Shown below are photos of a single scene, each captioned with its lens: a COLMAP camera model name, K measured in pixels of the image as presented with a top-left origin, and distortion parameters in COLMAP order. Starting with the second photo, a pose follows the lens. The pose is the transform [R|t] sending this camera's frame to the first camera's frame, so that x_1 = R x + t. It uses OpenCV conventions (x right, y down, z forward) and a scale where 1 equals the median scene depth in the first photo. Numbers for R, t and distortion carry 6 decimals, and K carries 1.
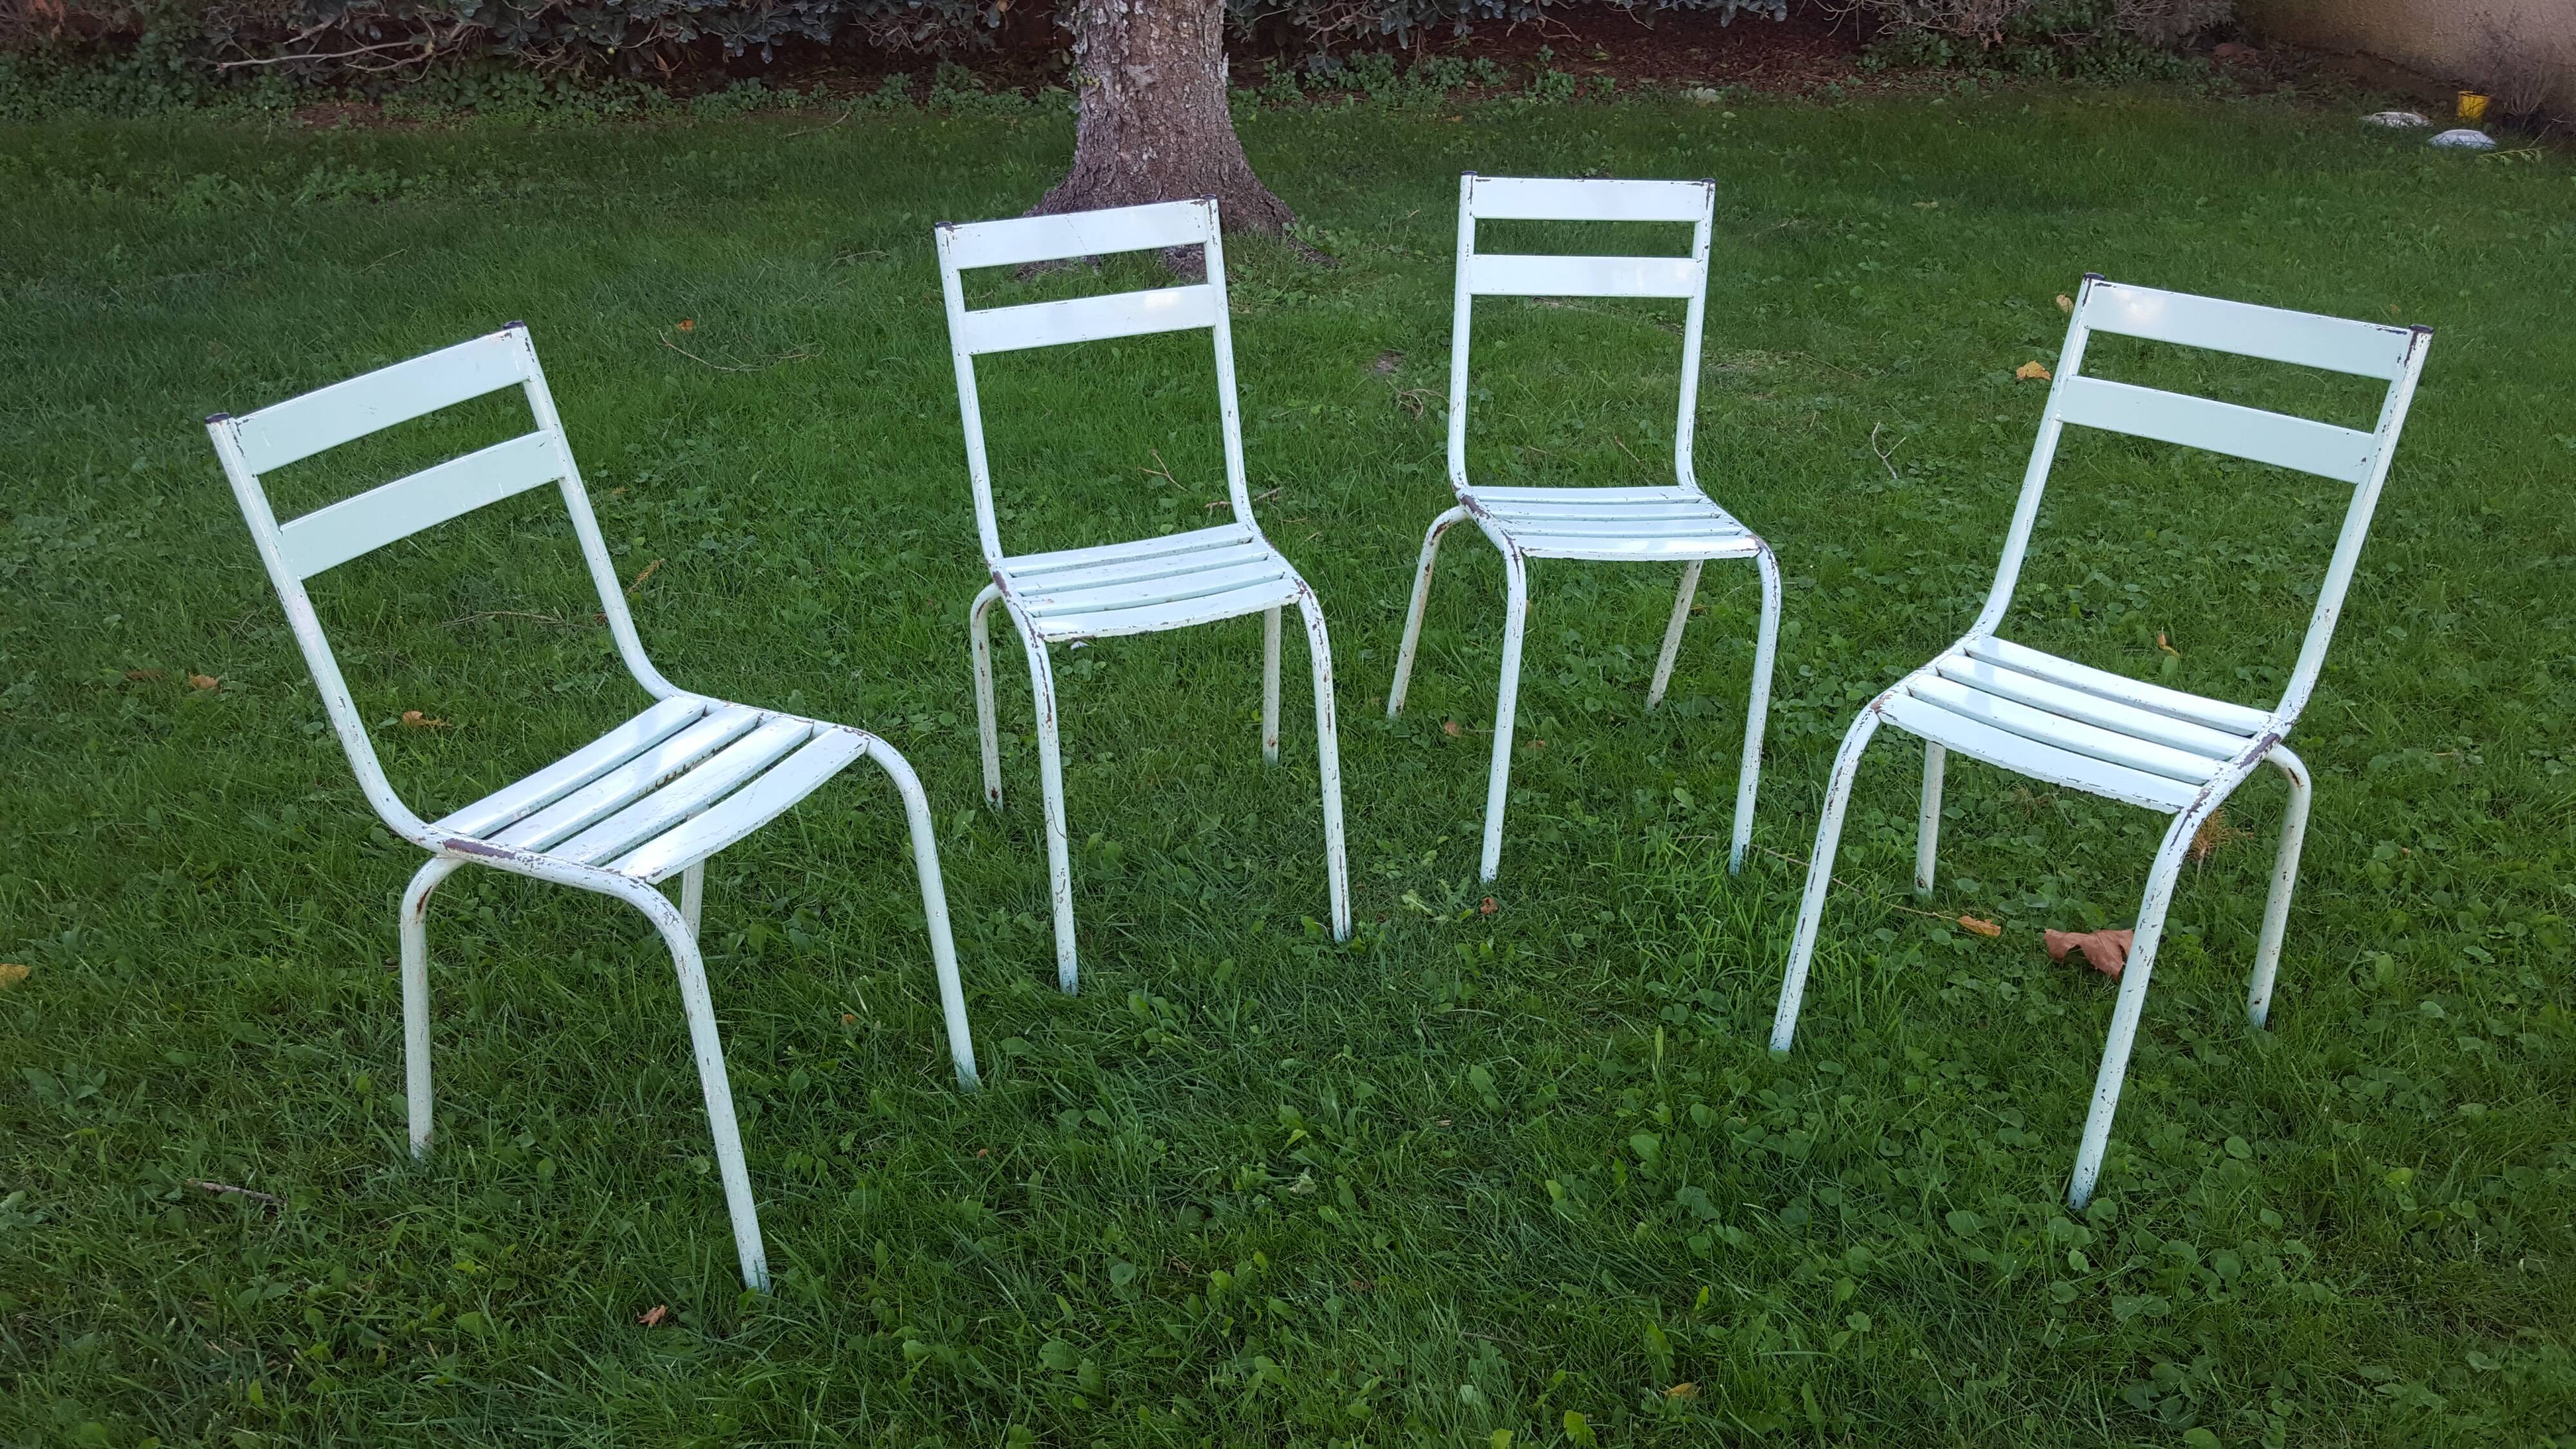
lens RADIAL K [[1860.8, 0, 1277.3], [0, 1860.8, 767.0], [0, 0, 1]] dist [0.121241, -0.201022]
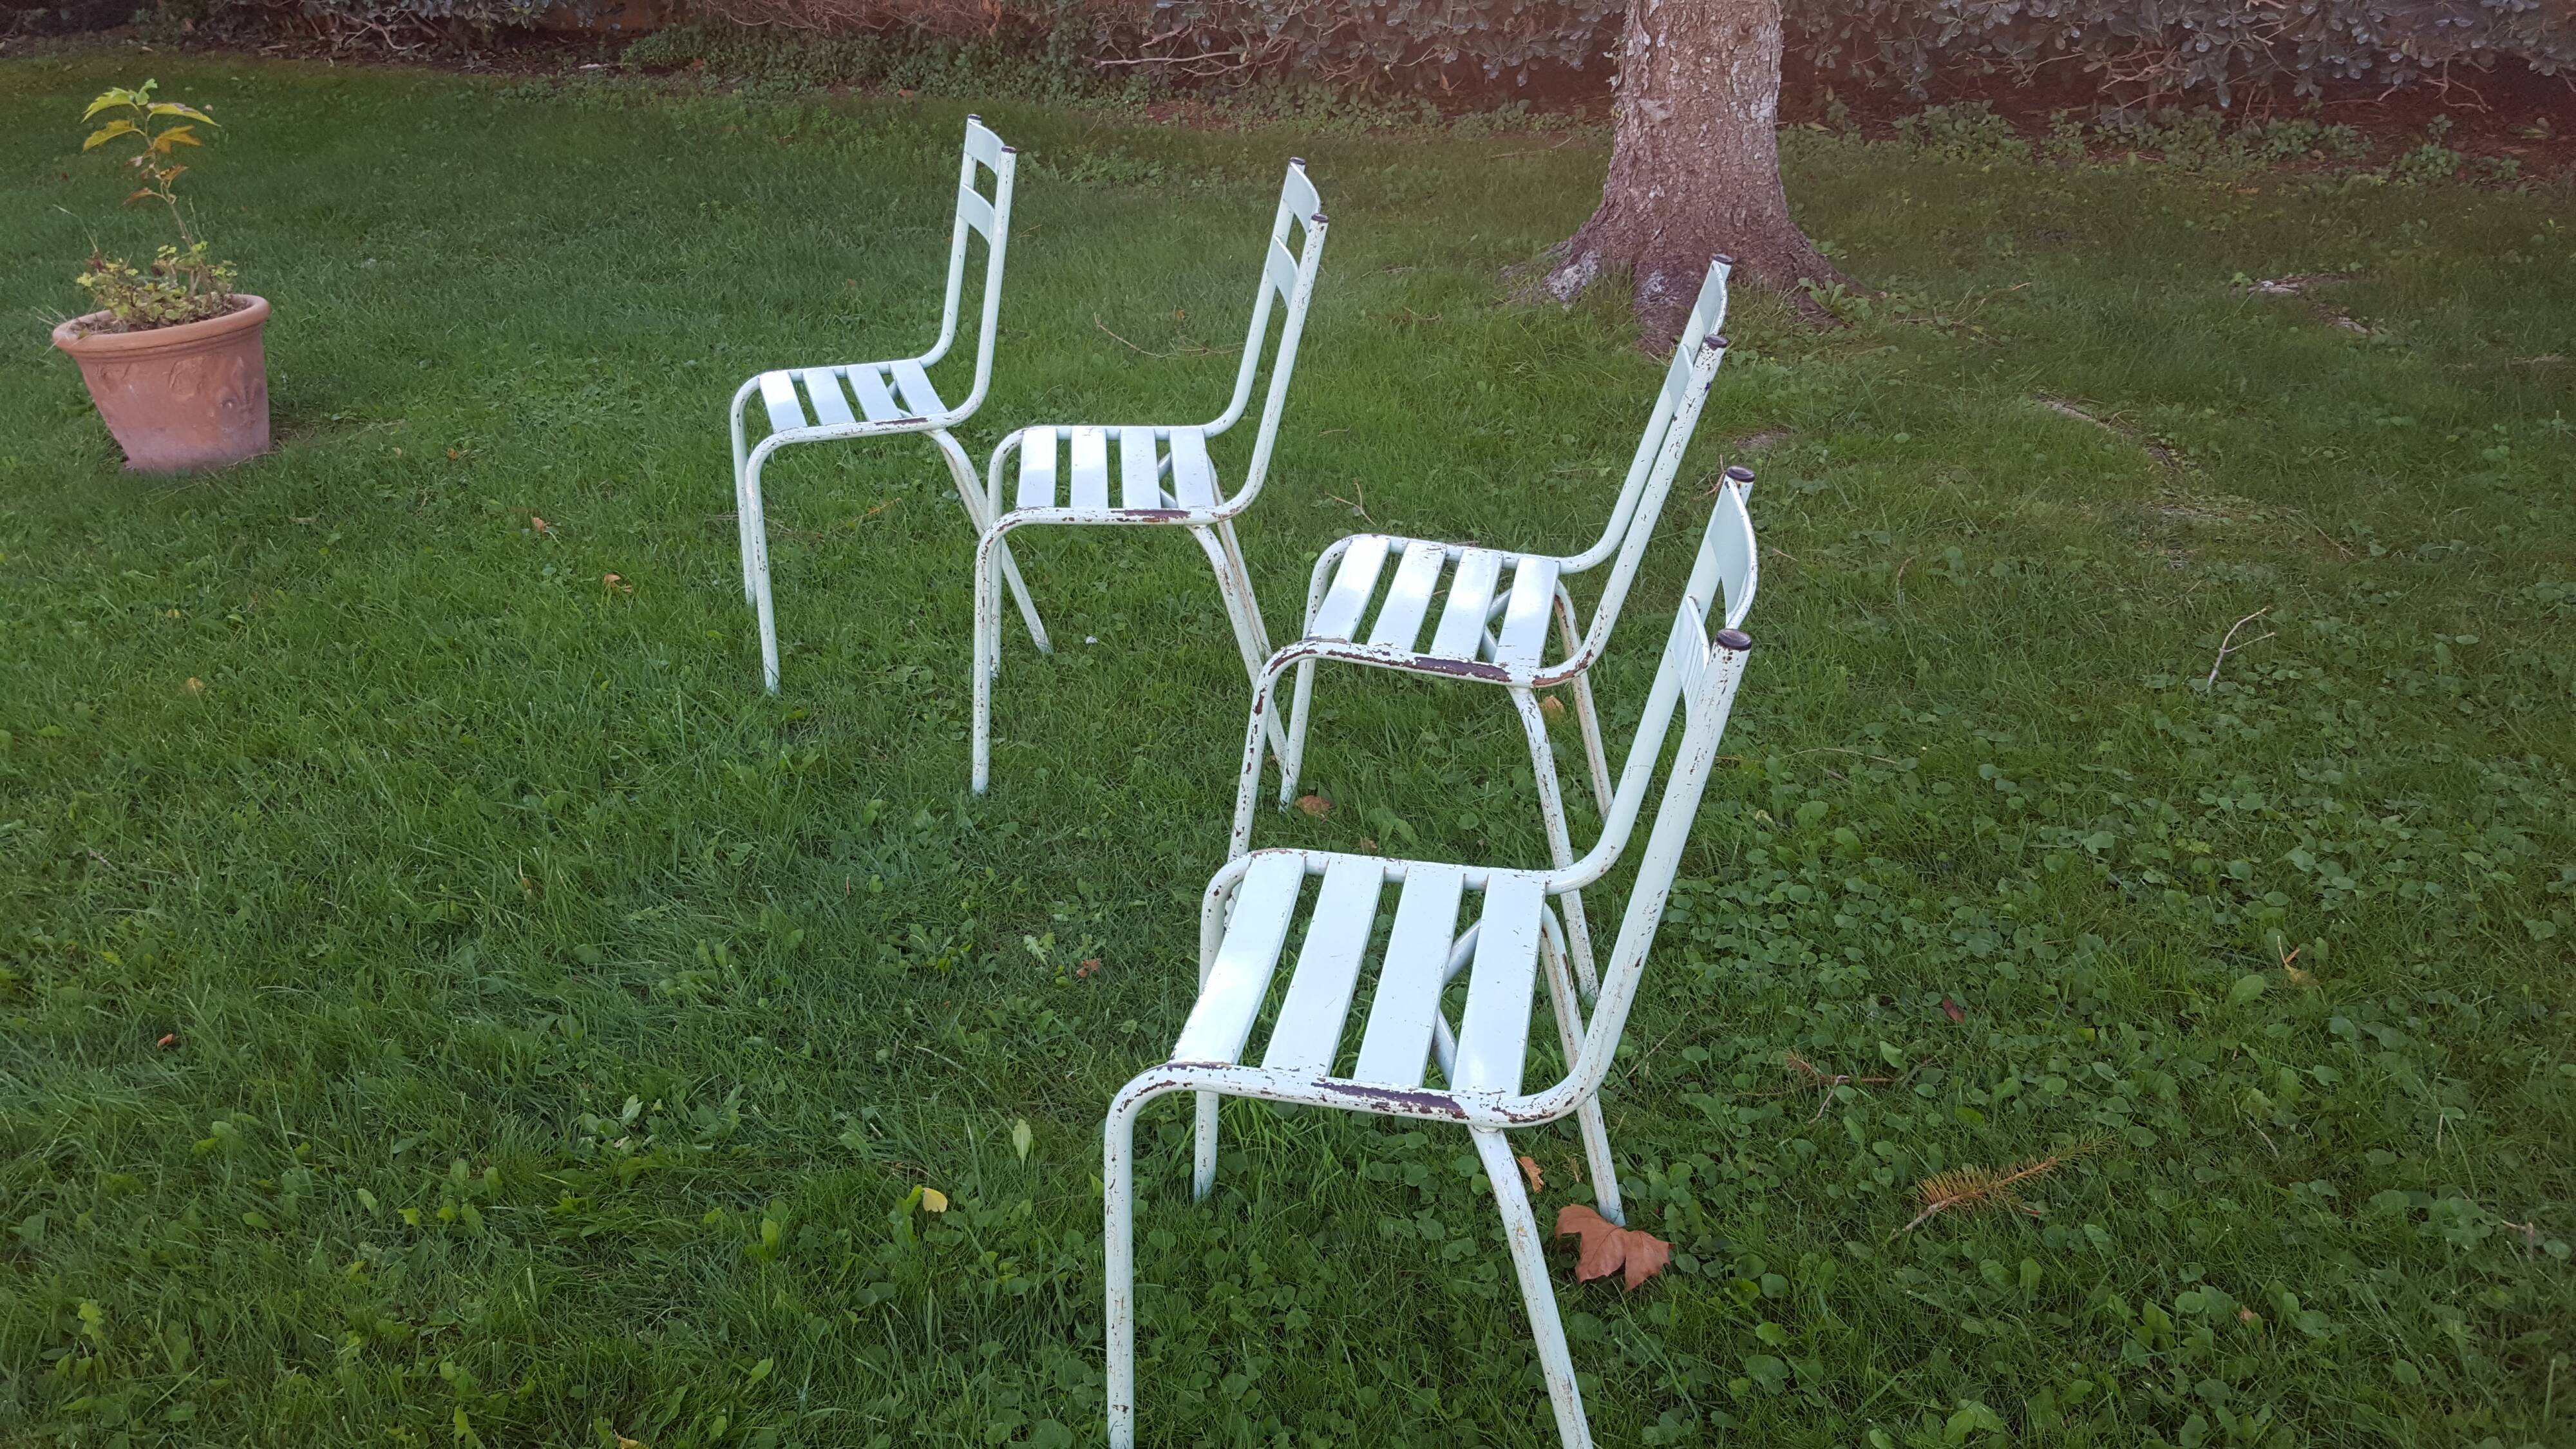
lens RADIAL K [[1873.8, 0, 1217.3], [0, 1873.8, 735.9], [0, 0, 1]] dist [0.043732, -0.077626]
pose [[0.809675, 0.237132, -0.536837, 0.501375], [-0.251092, 0.966756, 0.048331, -0.080987], [0.530451, 0.095663, 0.842300, 0.176127]]
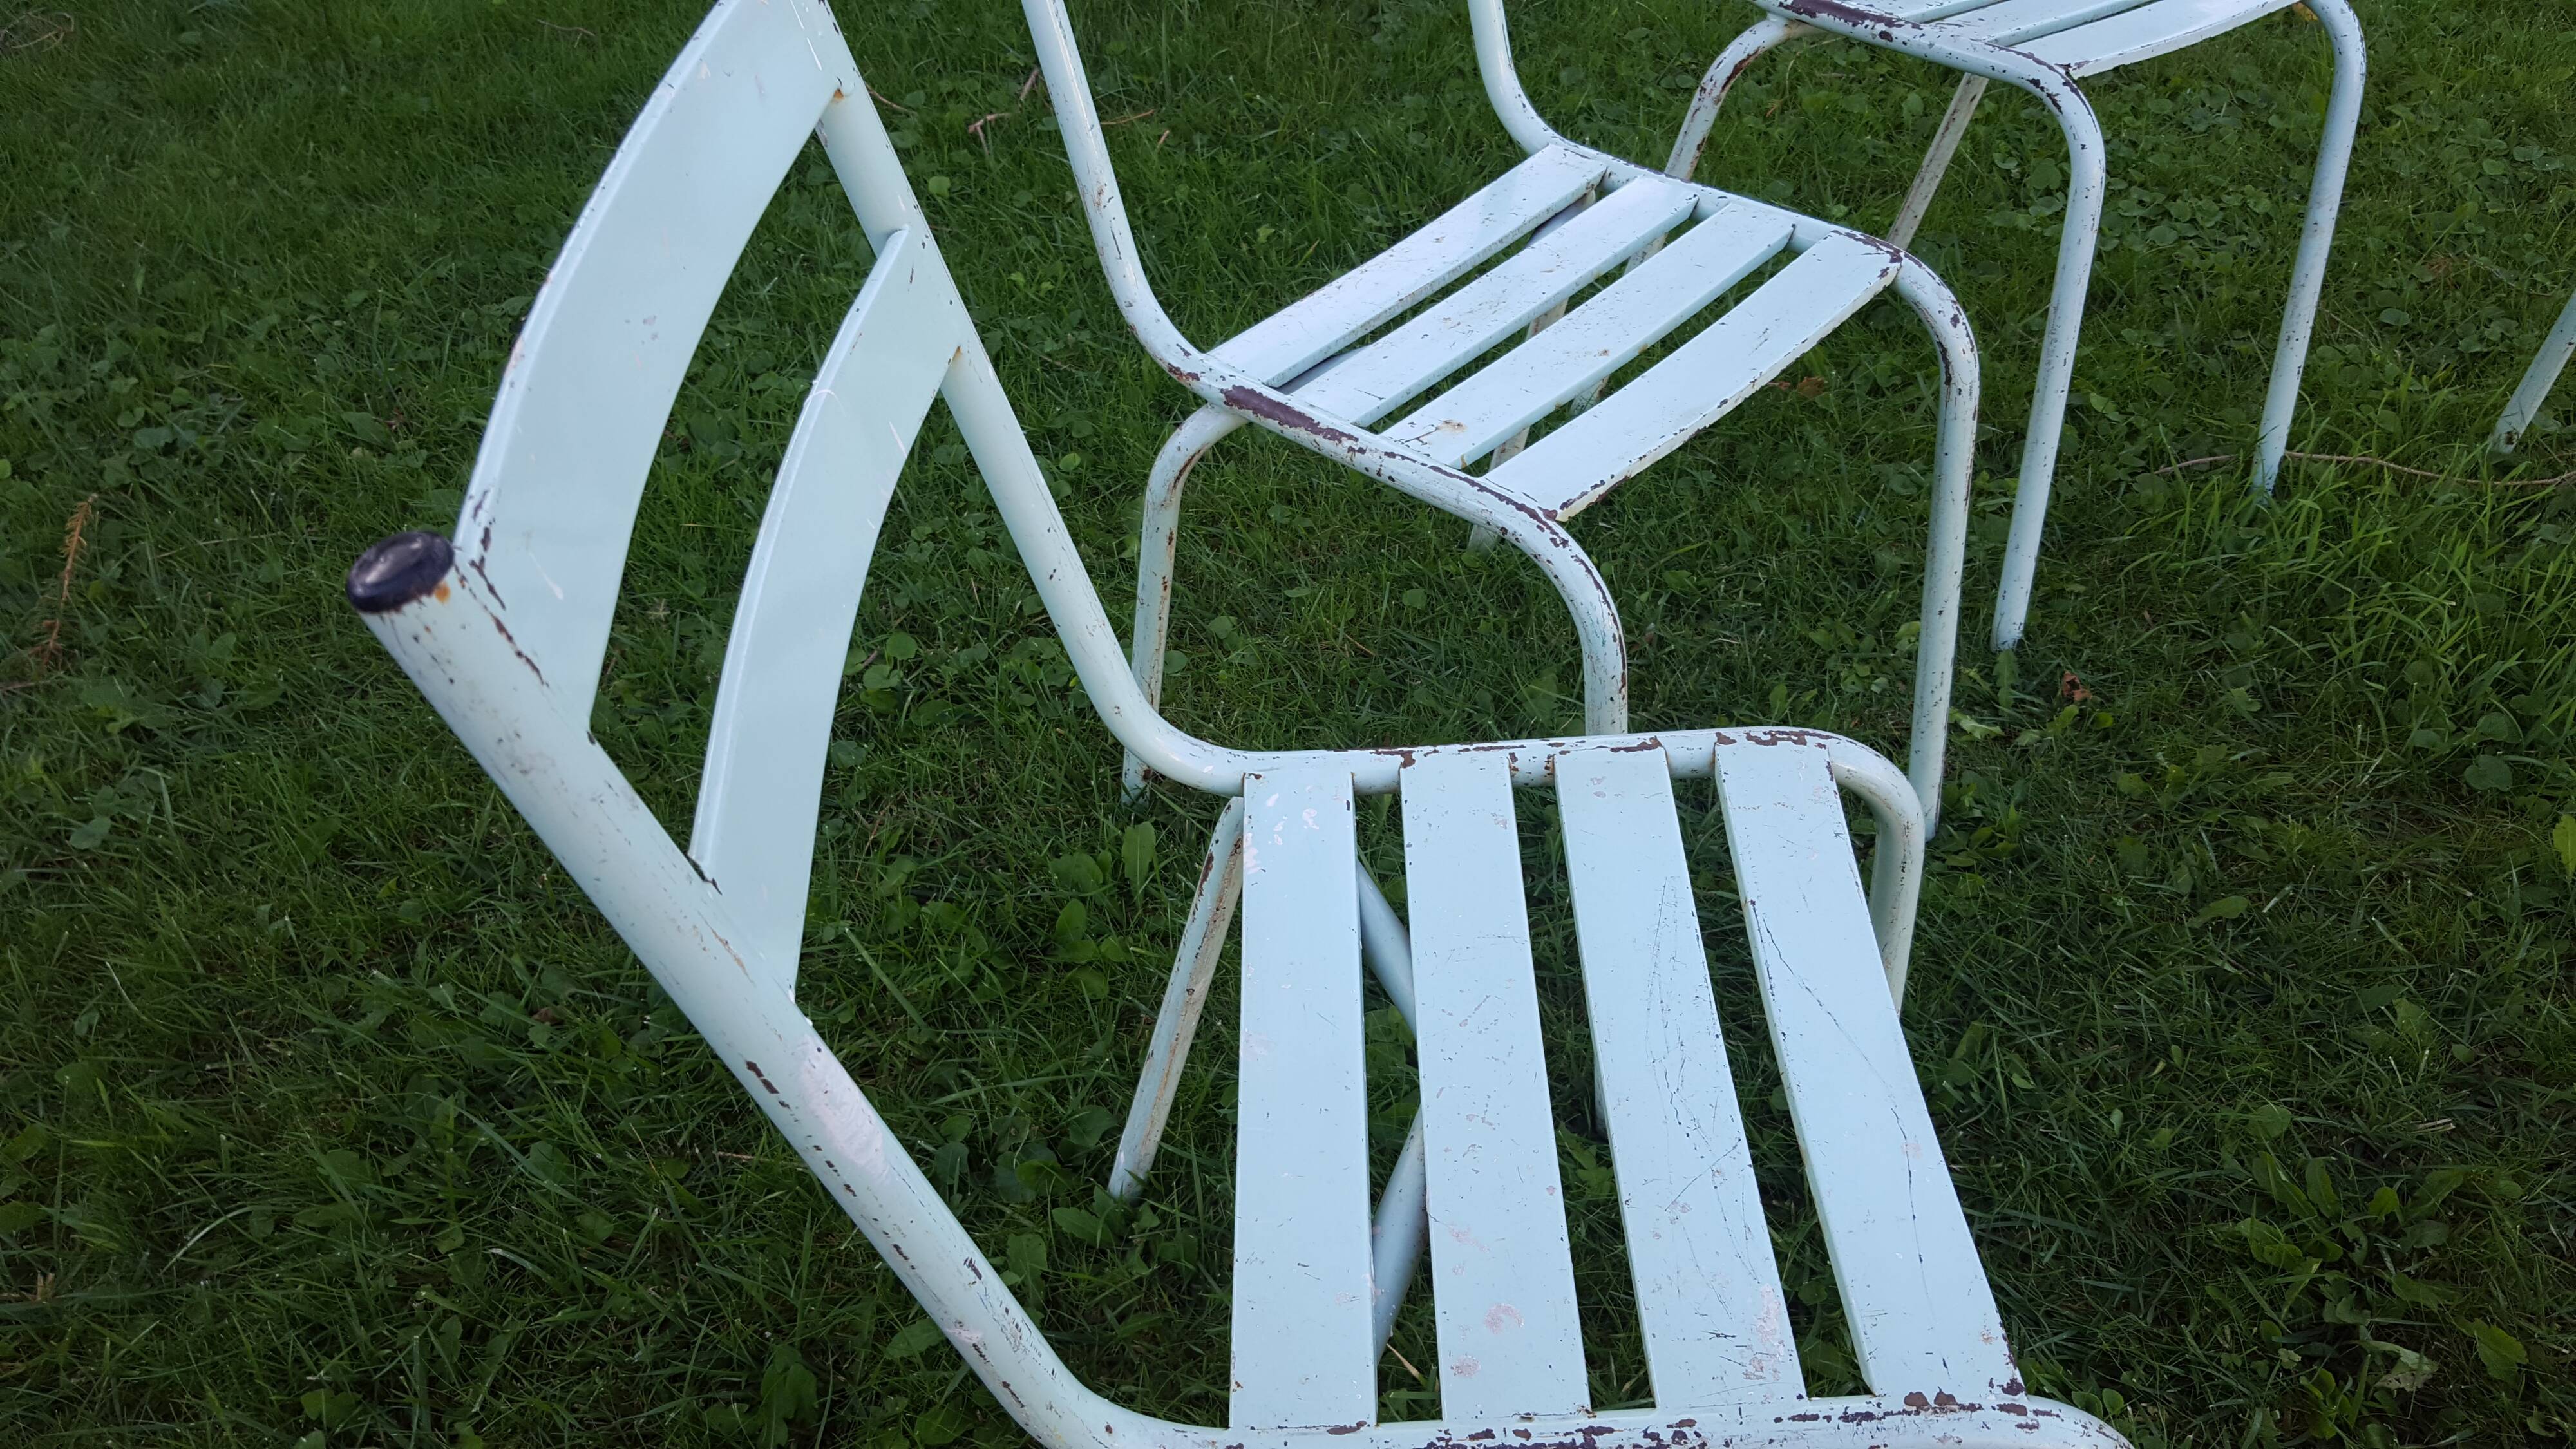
lens RADIAL K [[1860.1, 0, 1283.6], [0, 1860.1, 739.2], [0, 0, 1]] dist [0.149393, -0.277577]
pose [[0.880768, -0.345760, 0.323569, -0.244906], [0.261126, 0.924633, 0.277248, -0.114030], [-0.395044, -0.159699, 0.904675, 0.422656]]
